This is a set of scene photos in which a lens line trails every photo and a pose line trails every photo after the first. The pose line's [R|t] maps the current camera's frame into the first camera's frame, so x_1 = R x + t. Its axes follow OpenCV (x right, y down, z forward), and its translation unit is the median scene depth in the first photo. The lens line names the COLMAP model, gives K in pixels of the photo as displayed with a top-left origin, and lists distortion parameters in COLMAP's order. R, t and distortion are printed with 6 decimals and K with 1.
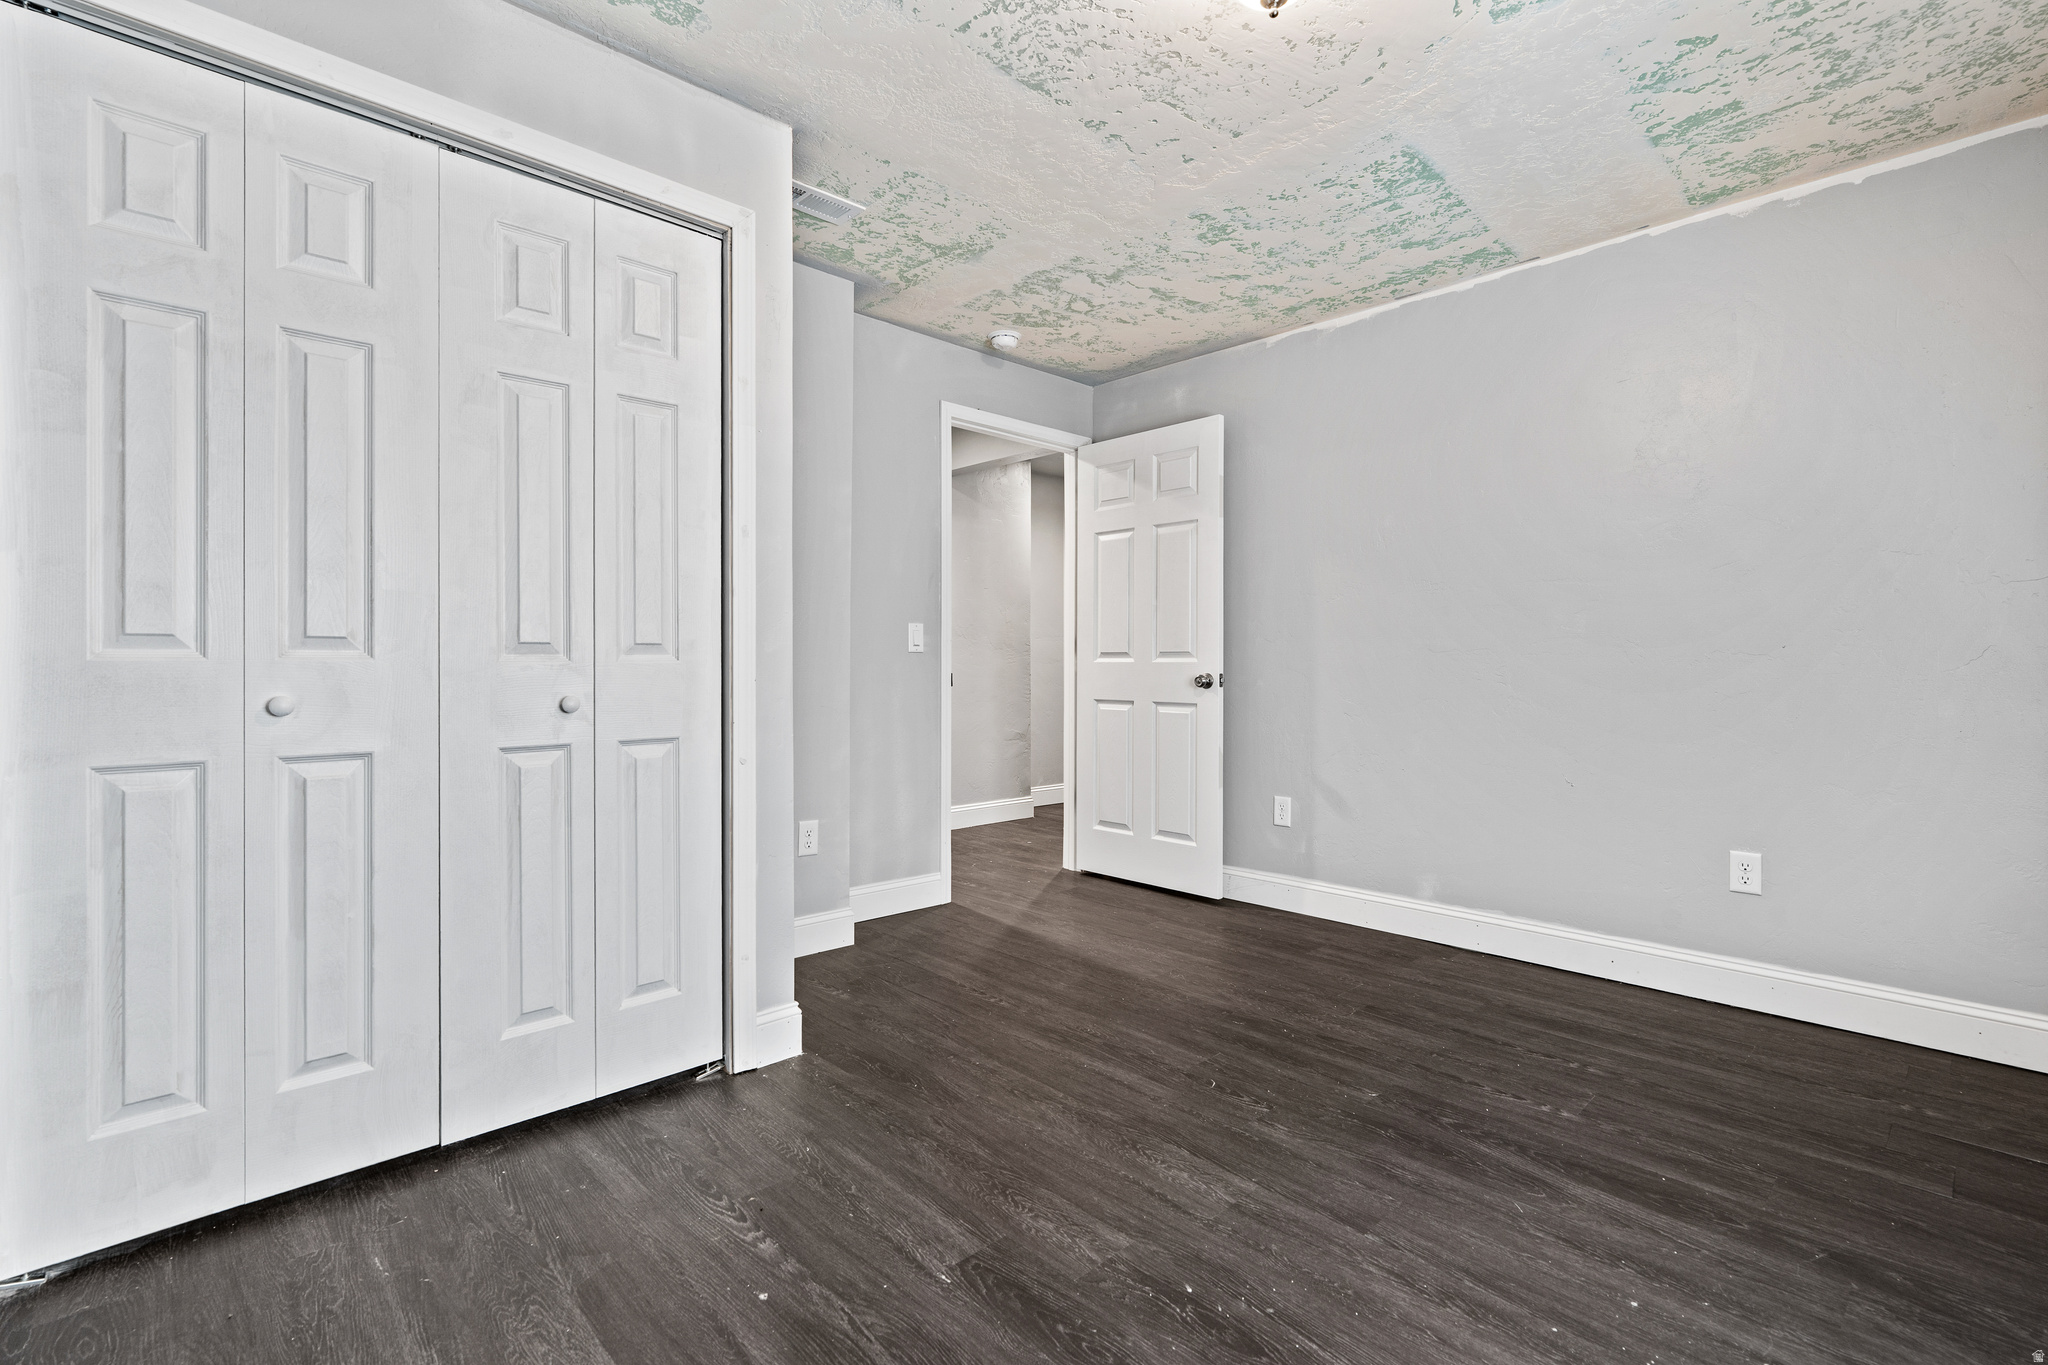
lens RADIAL K [[934.5, 0, 1024.9], [0, 934.5, 676.8], [0, 0, 1]] dist [-0.002846, 0.001821]
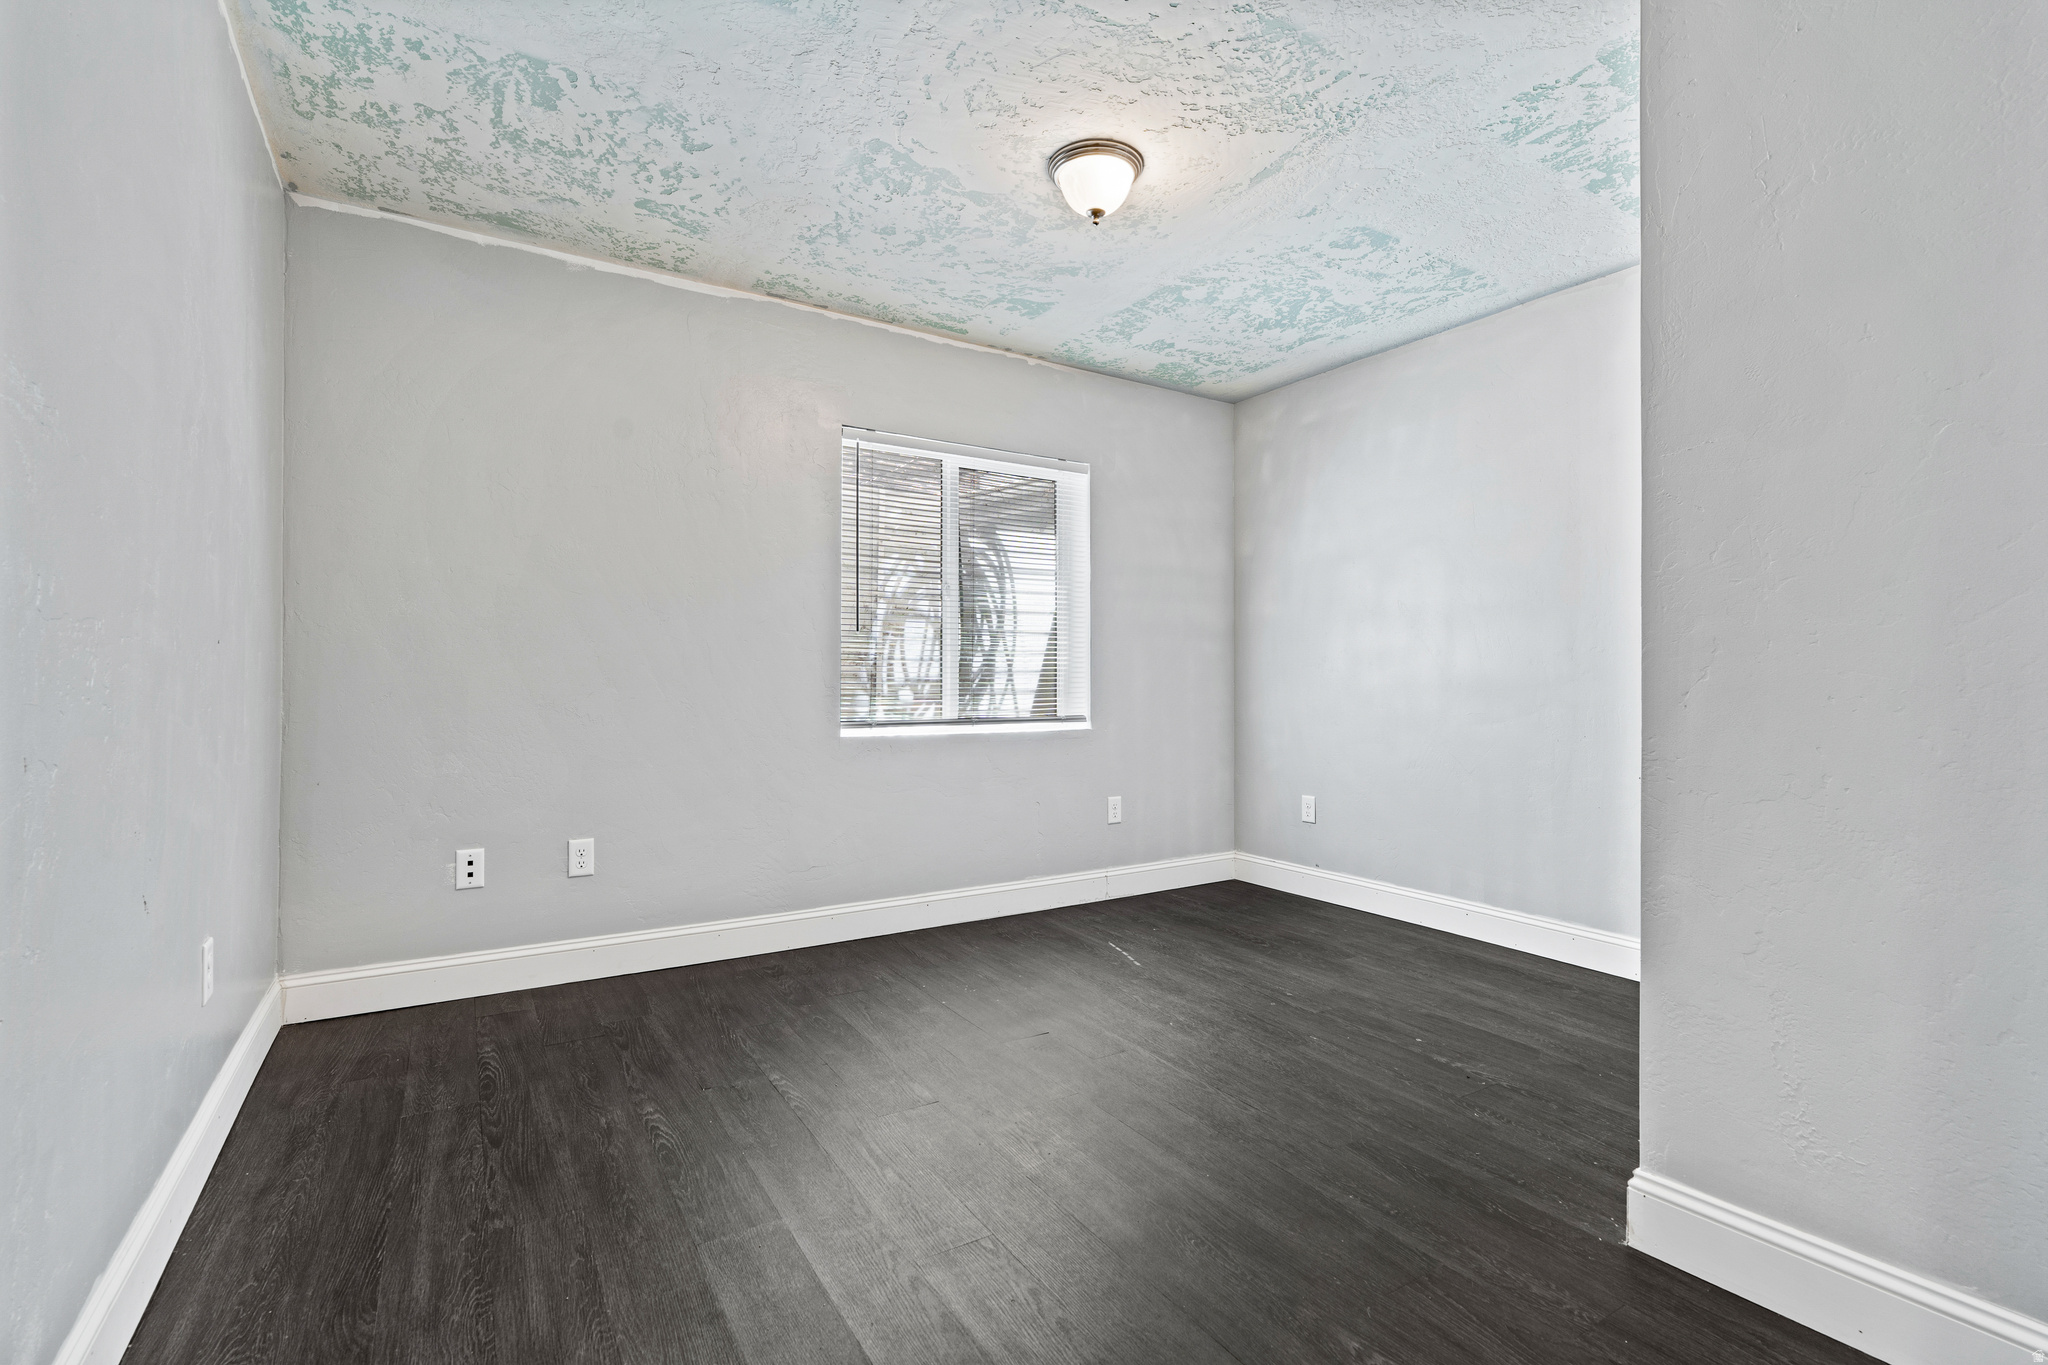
lens RADIAL K [[934.5, 0, 1018.1], [0, 934.5, 681.0], [0, 0, 1]] dist [-0.002846, 0.001821]
pose [[-0.977625, -0.005947, 0.210271, 0.065706], [-0.004594, 0.999965, 0.006923, -0.013447], [-0.210305, 0.005802, -0.977619, 2.078667]]
